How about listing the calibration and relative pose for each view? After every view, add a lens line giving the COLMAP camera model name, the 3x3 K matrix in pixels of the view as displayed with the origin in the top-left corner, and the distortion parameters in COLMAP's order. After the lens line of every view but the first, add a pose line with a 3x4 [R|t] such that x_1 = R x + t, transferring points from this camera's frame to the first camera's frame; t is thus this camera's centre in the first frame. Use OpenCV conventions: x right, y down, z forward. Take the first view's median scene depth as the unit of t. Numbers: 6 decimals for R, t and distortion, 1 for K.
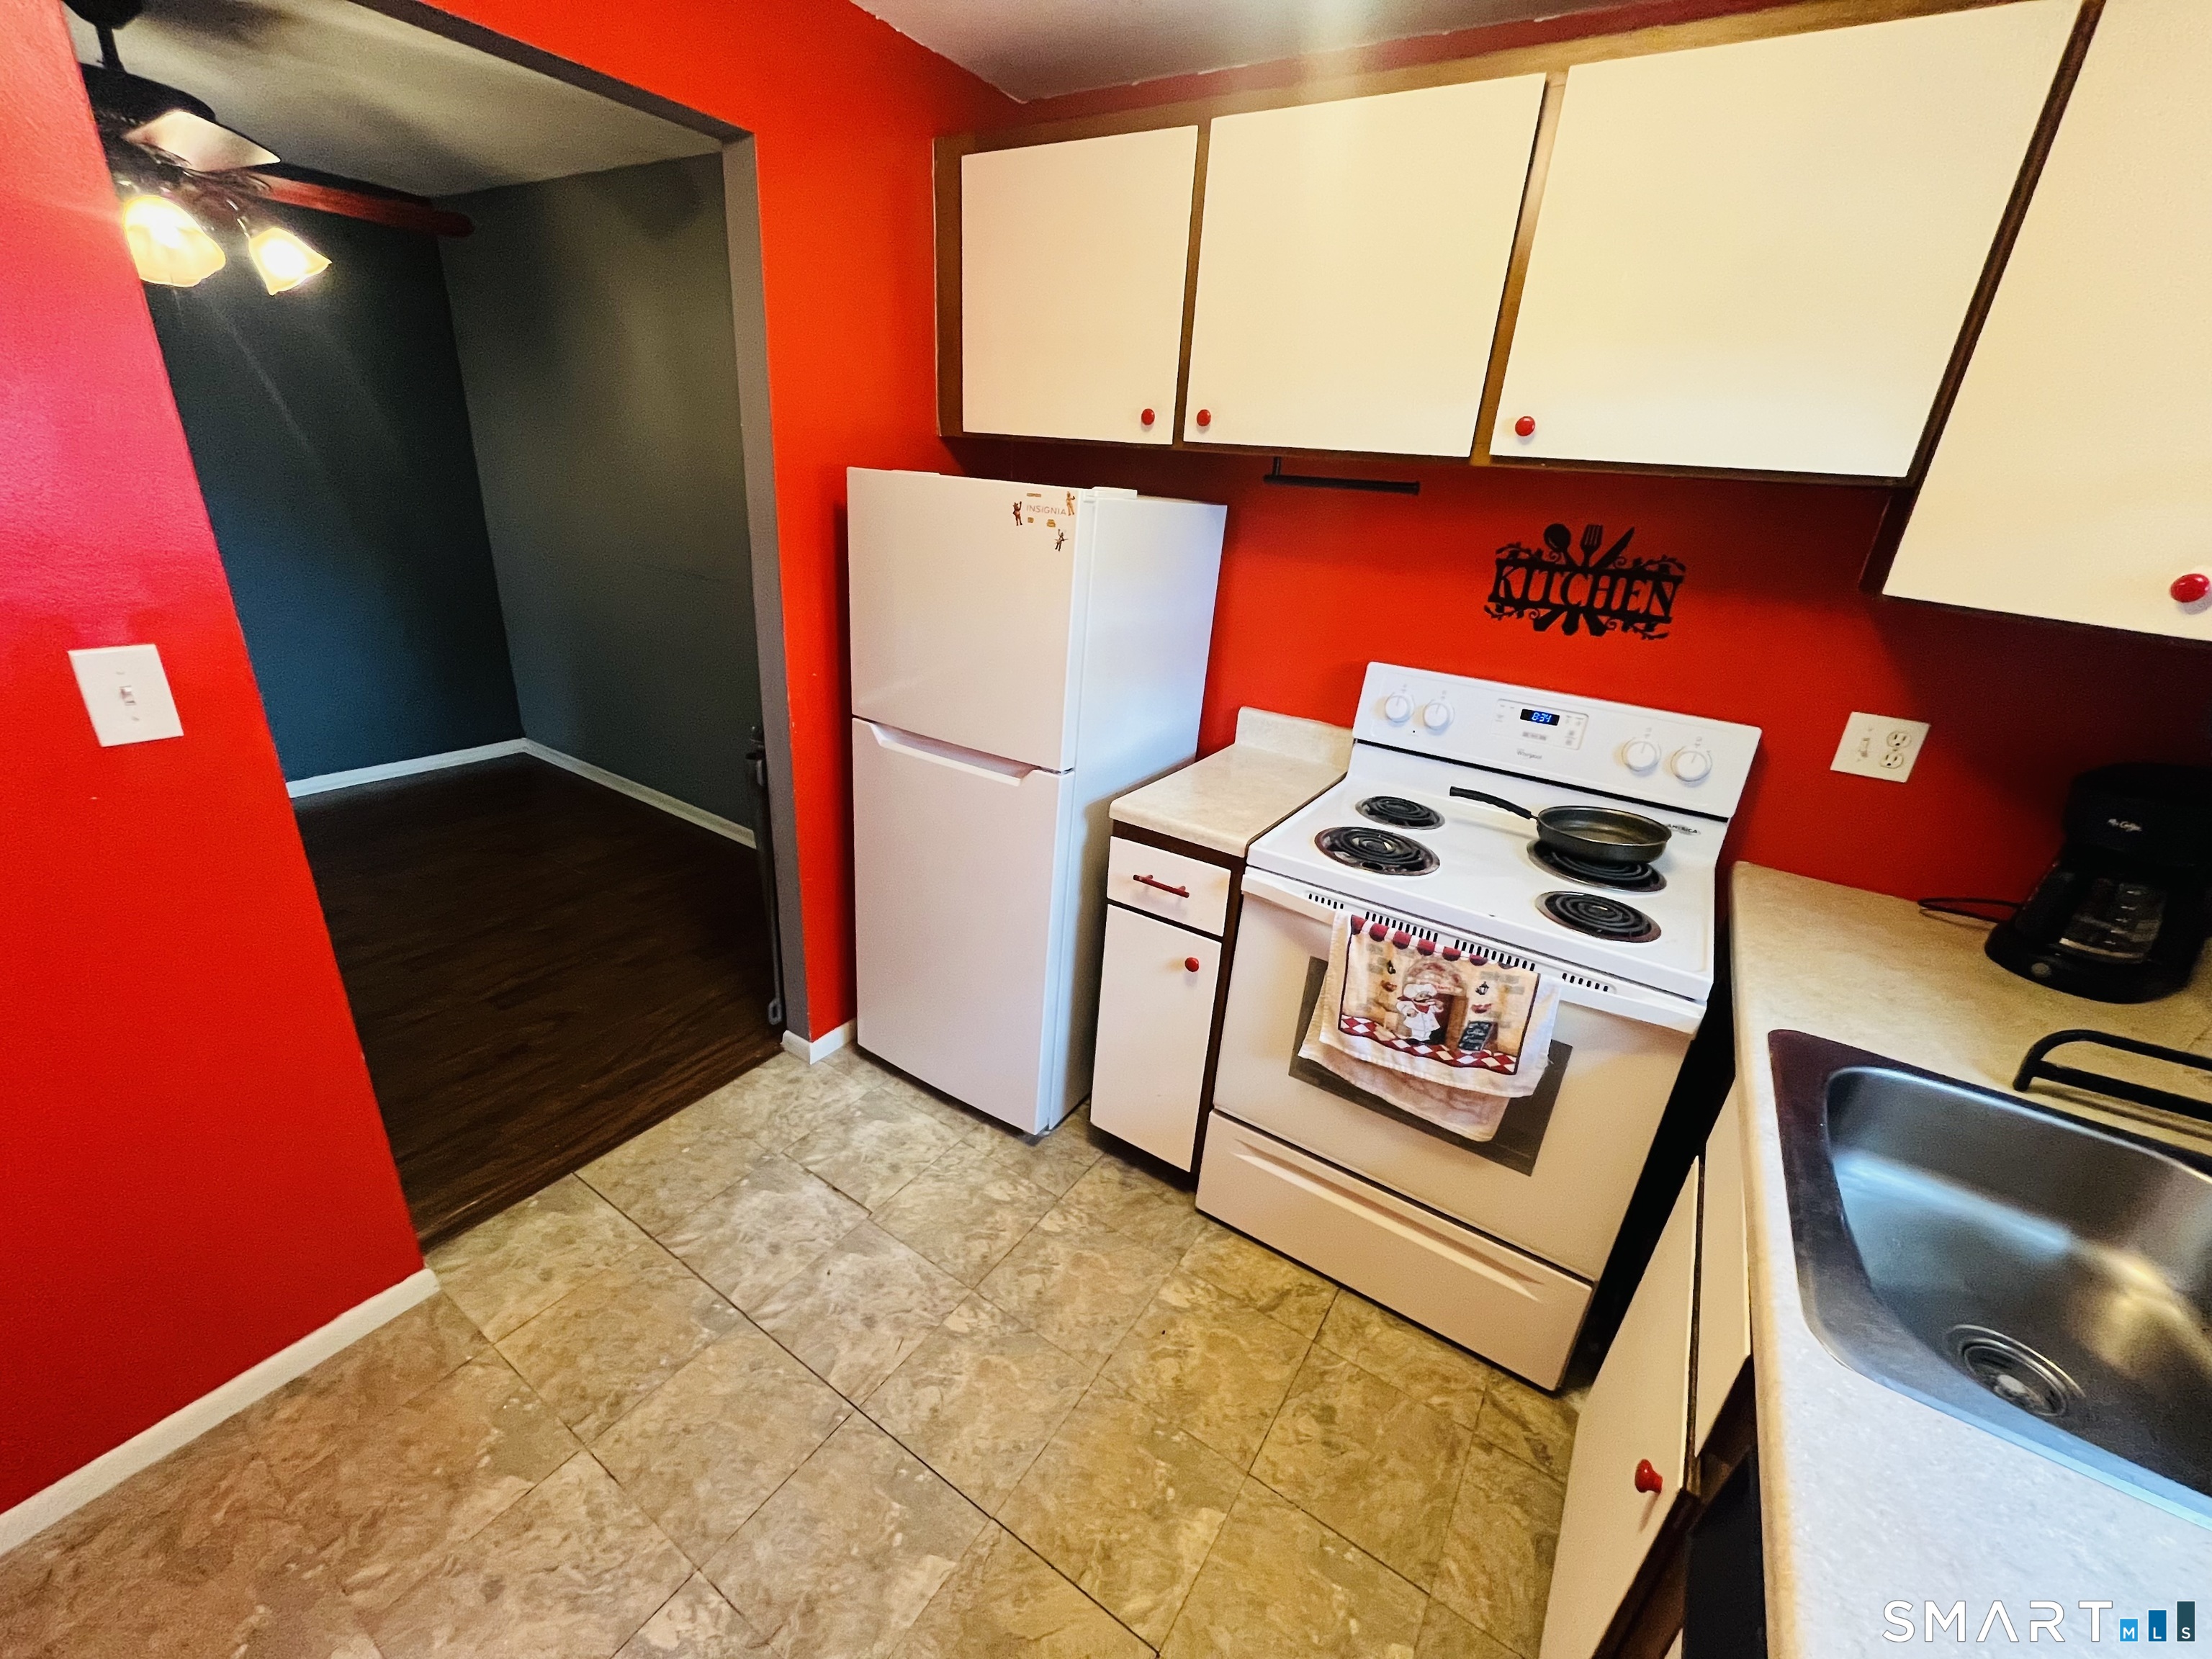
lens RADIAL K [[894.0, 0, 1103.2], [0, 894.0, 831.1], [0, 0, 1]] dist [-0.002490, -0.000299]
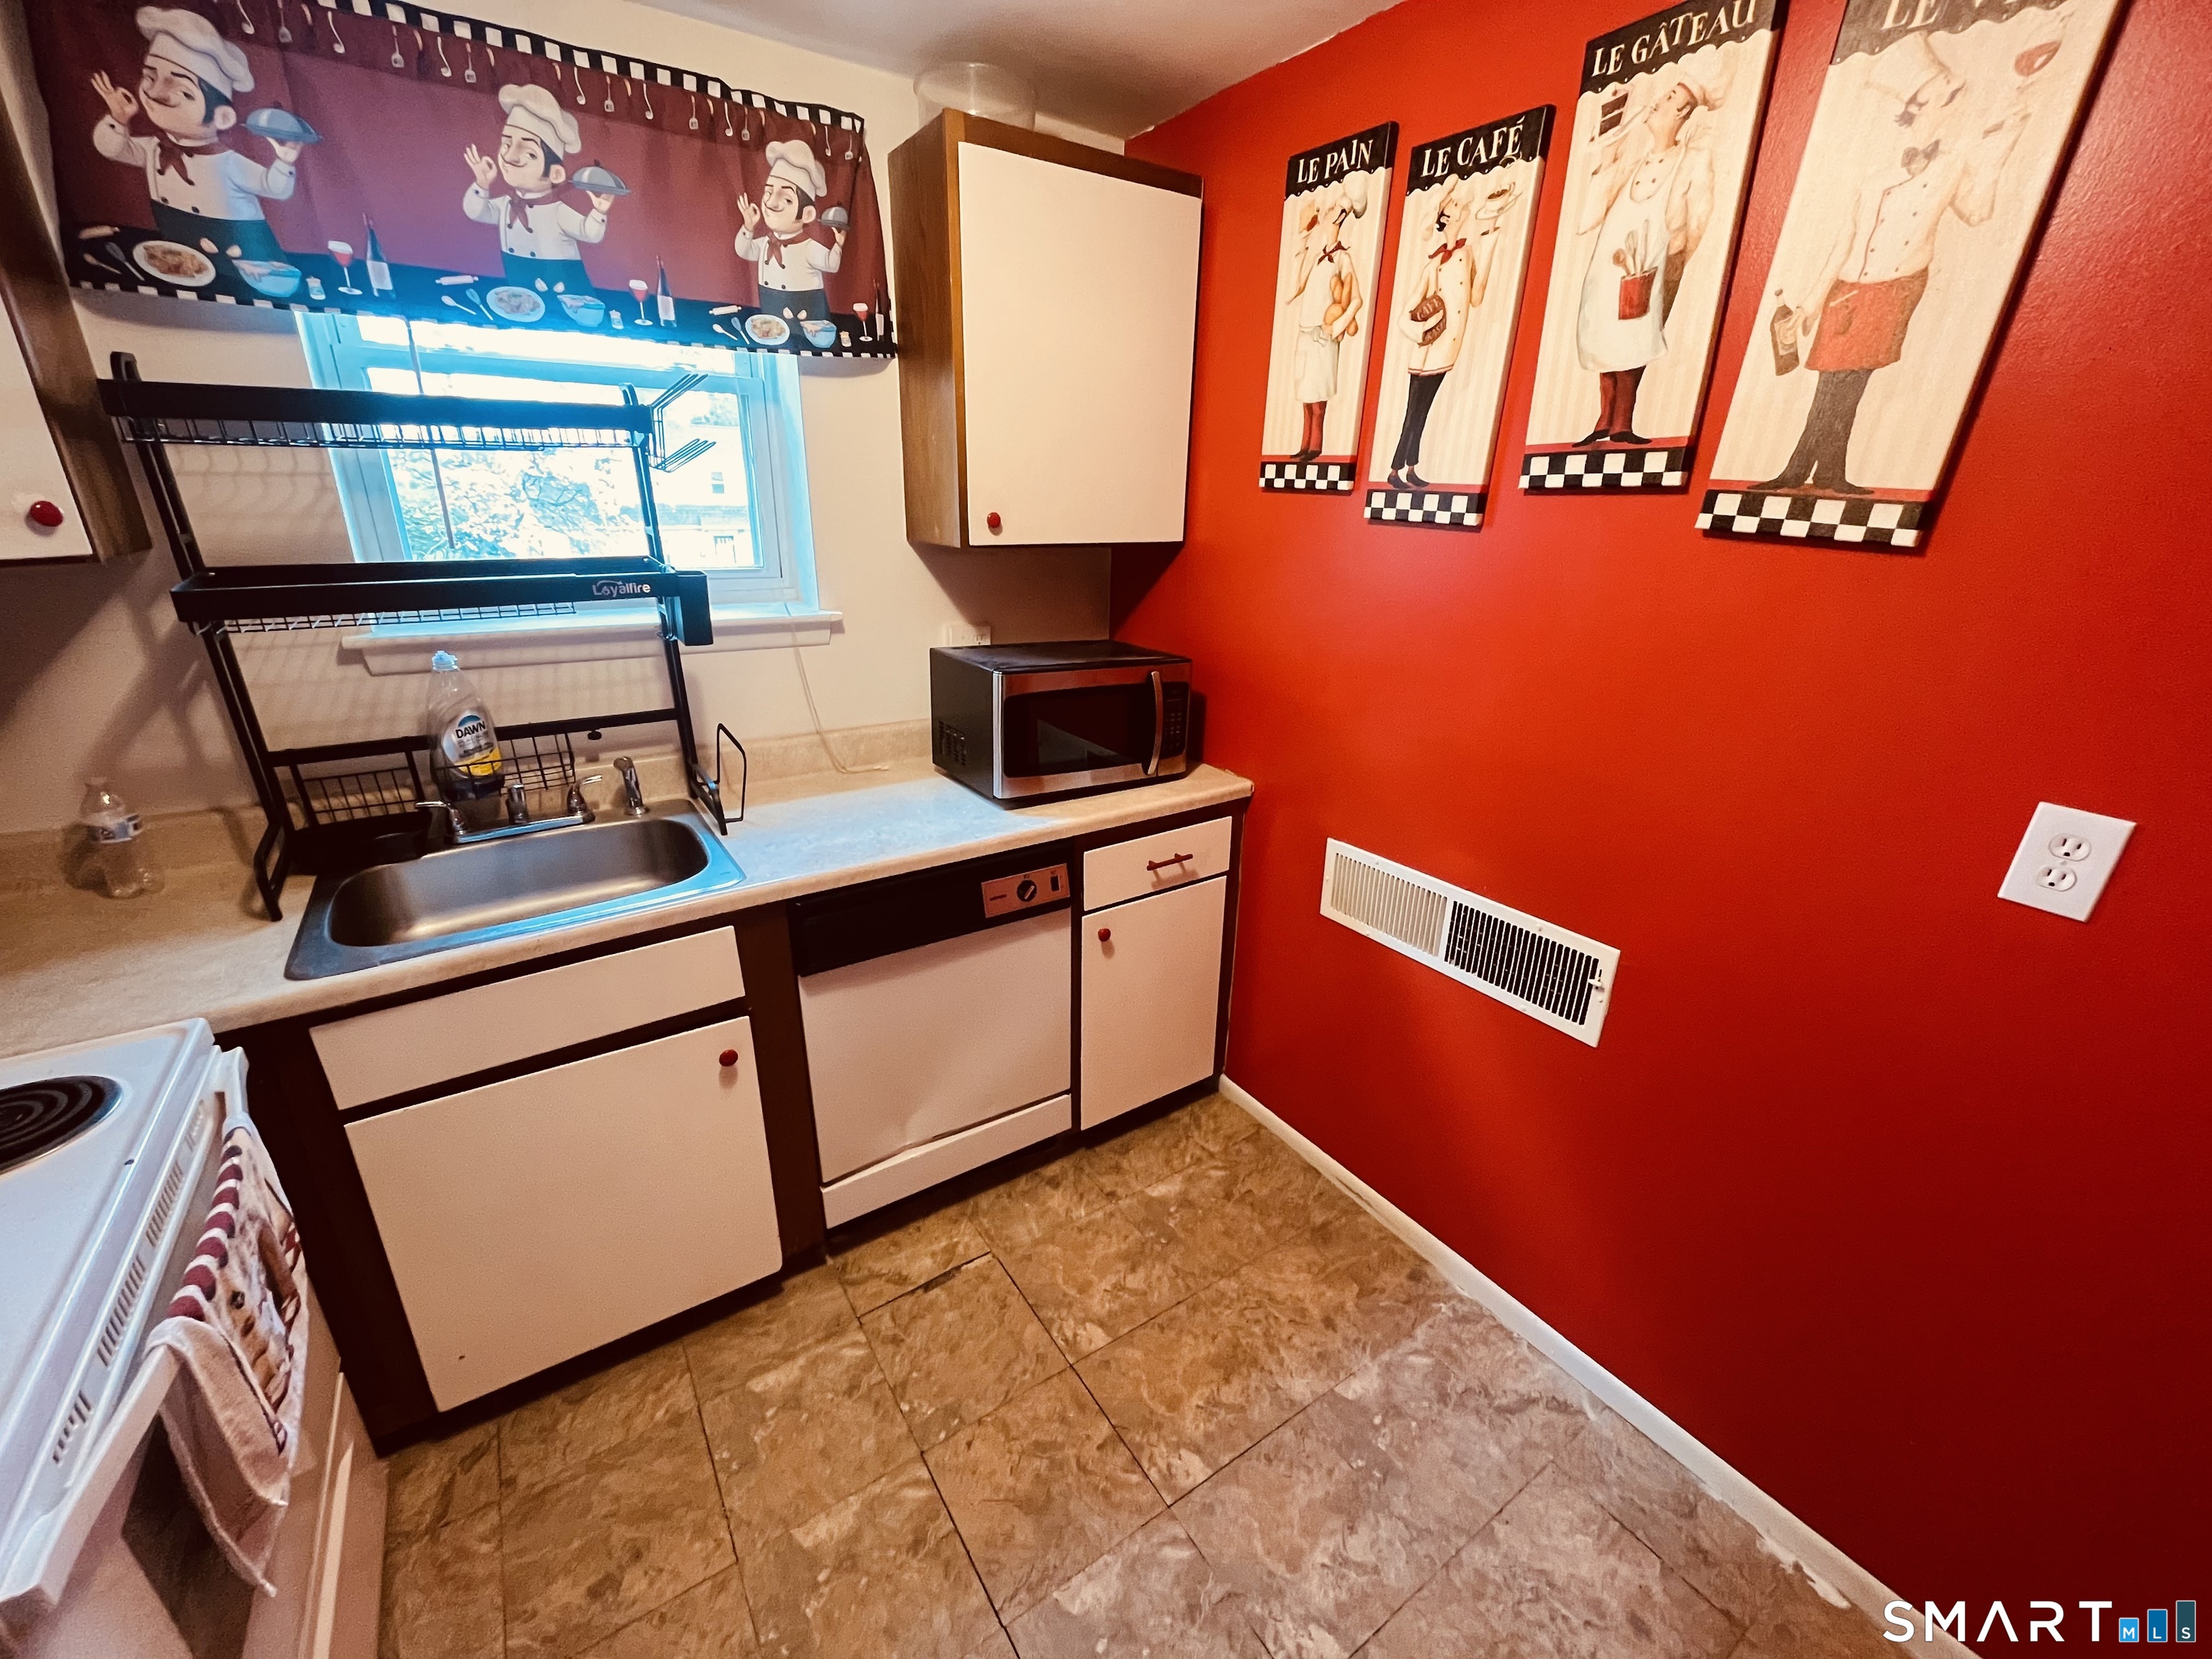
lens RADIAL K [[894.0, 0, 1103.2], [0, 894.0, 831.1], [0, 0, 1]] dist [-0.002490, -0.000299]
pose [[-0.915407, -0.223851, 0.334544, -0.280079], [0.066376, 0.735785, 0.673955, -0.374880], [-0.397018, 0.639149, -0.658684, 0.846777]]
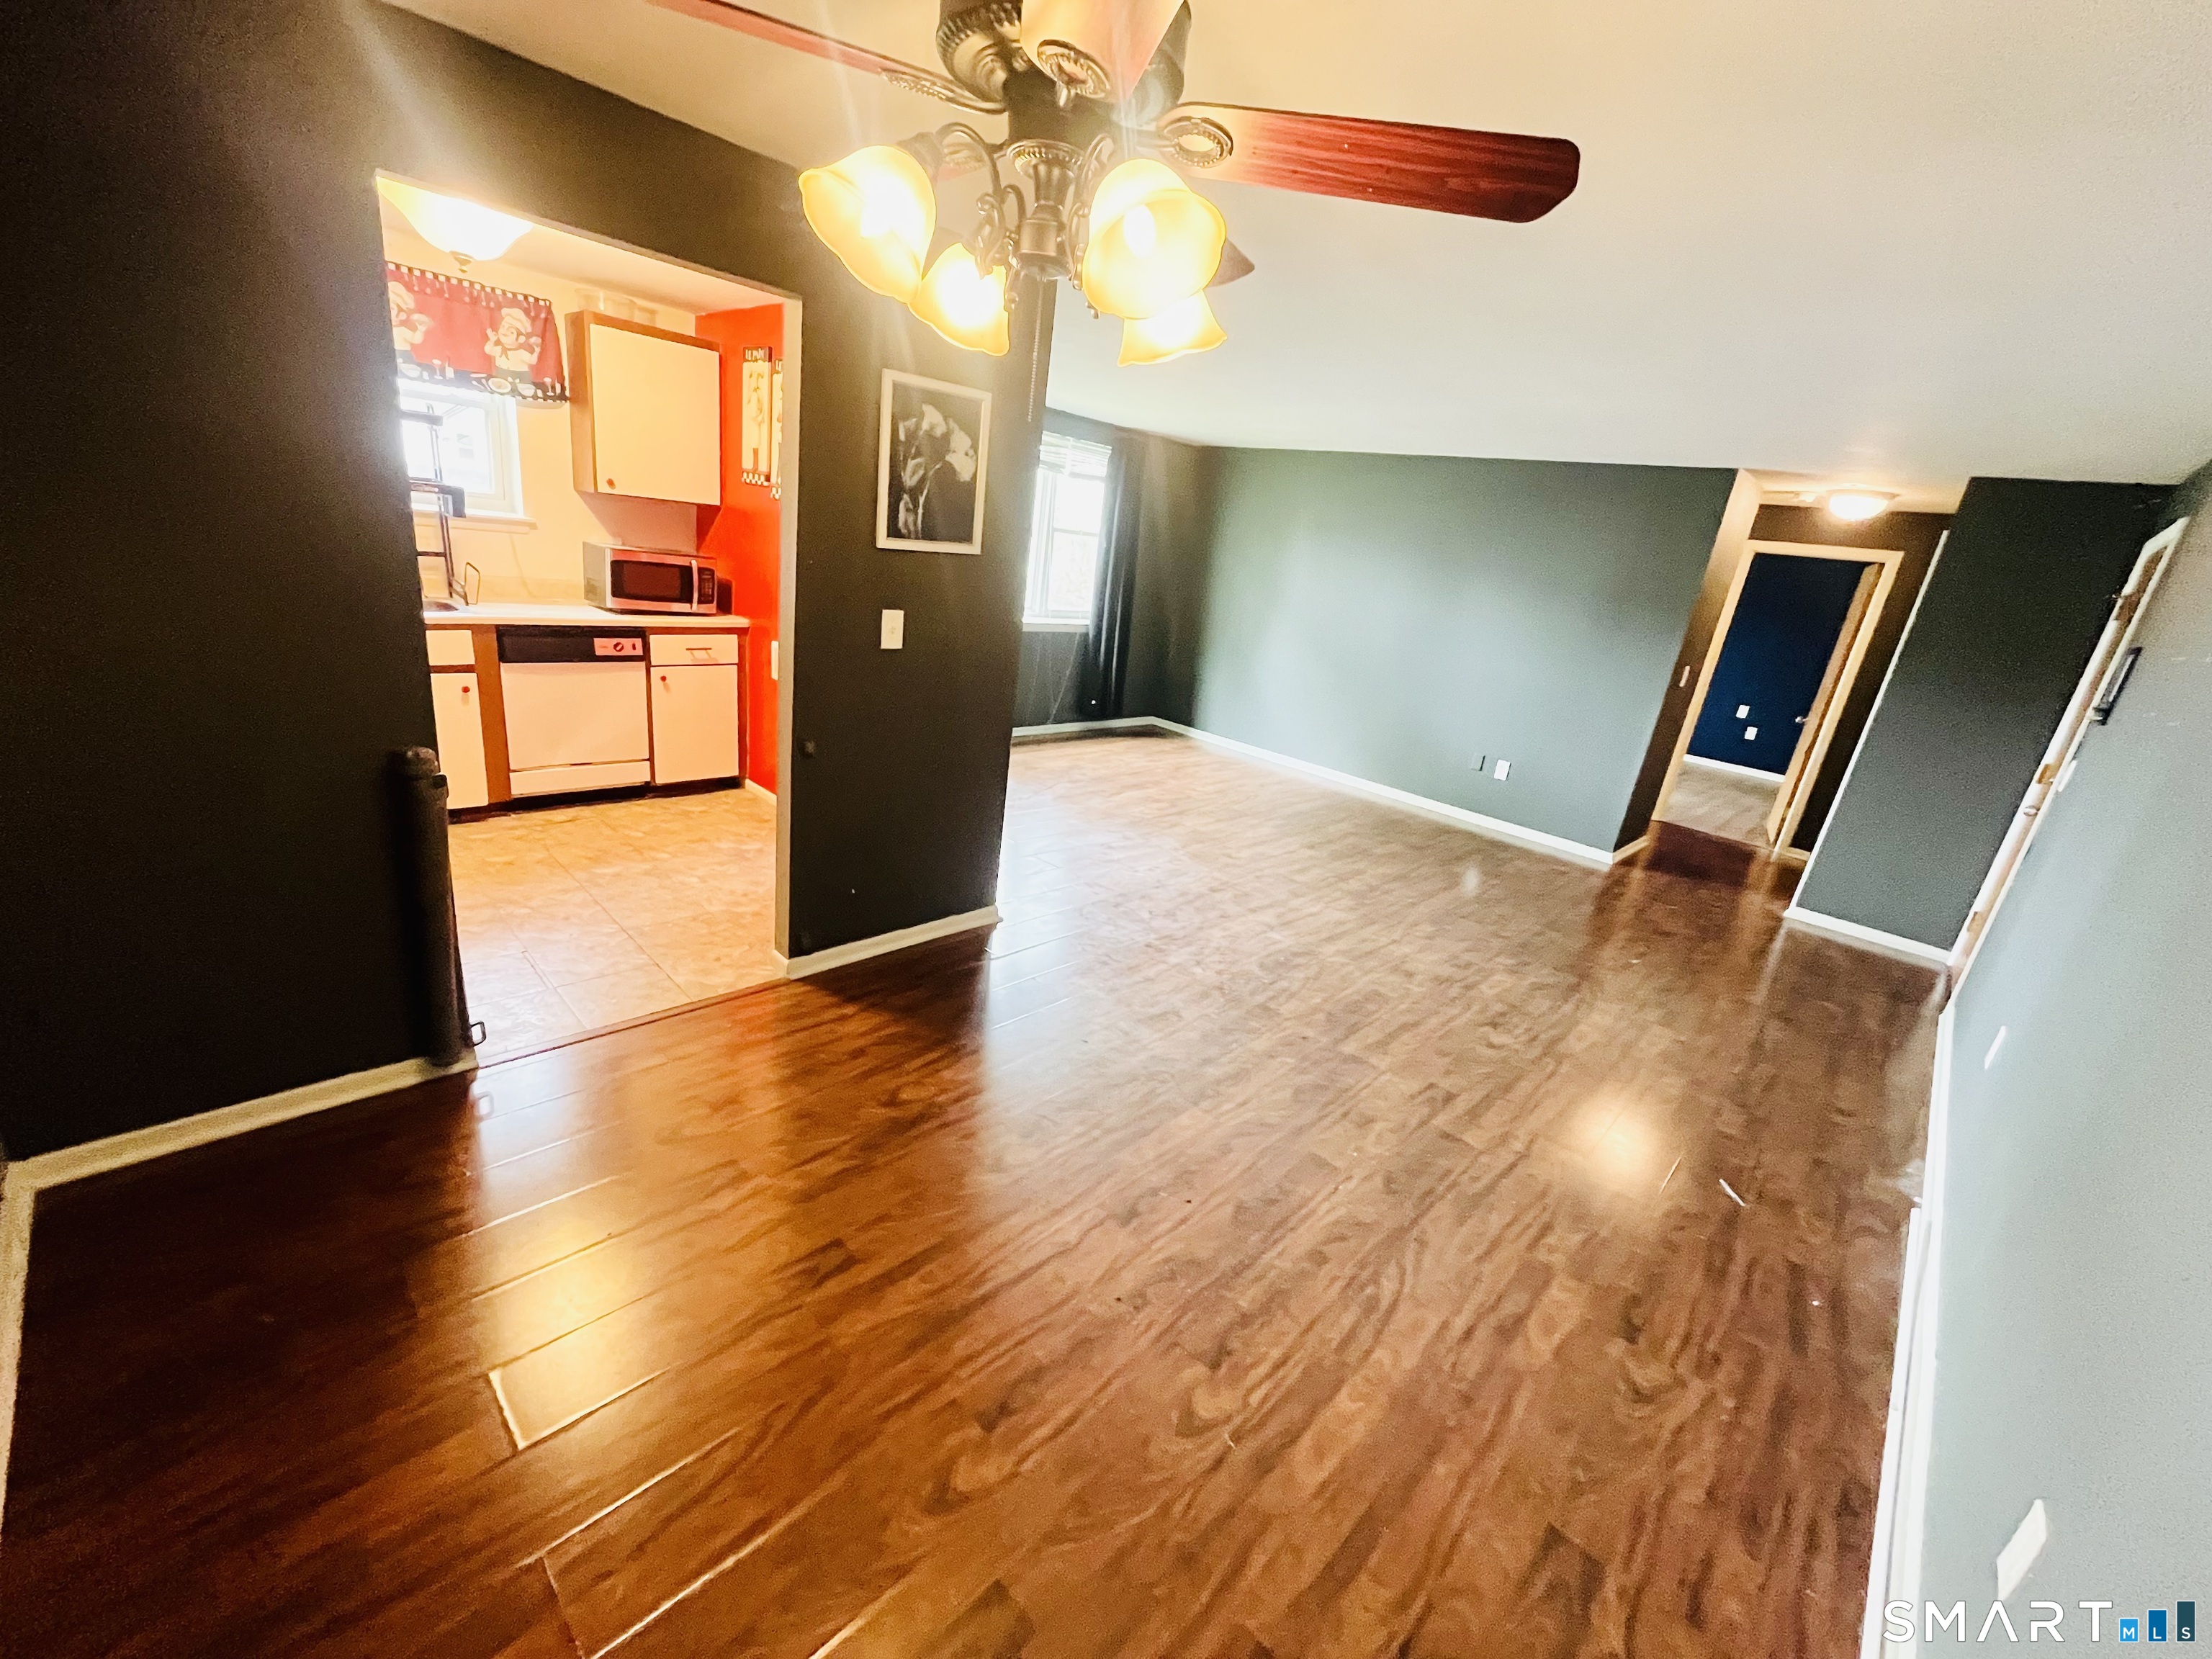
lens RADIAL K [[894.0, 0, 1103.2], [0, 894.0, 831.1], [0, 0, 1]] dist [-0.002490, -0.000299]
pose [[-0.960940, -0.245488, 0.127786, -1.542061], [-0.105396, 0.751544, 0.651209, -0.938637], [-0.255901, 0.612305, -0.748063, 1.996222]]
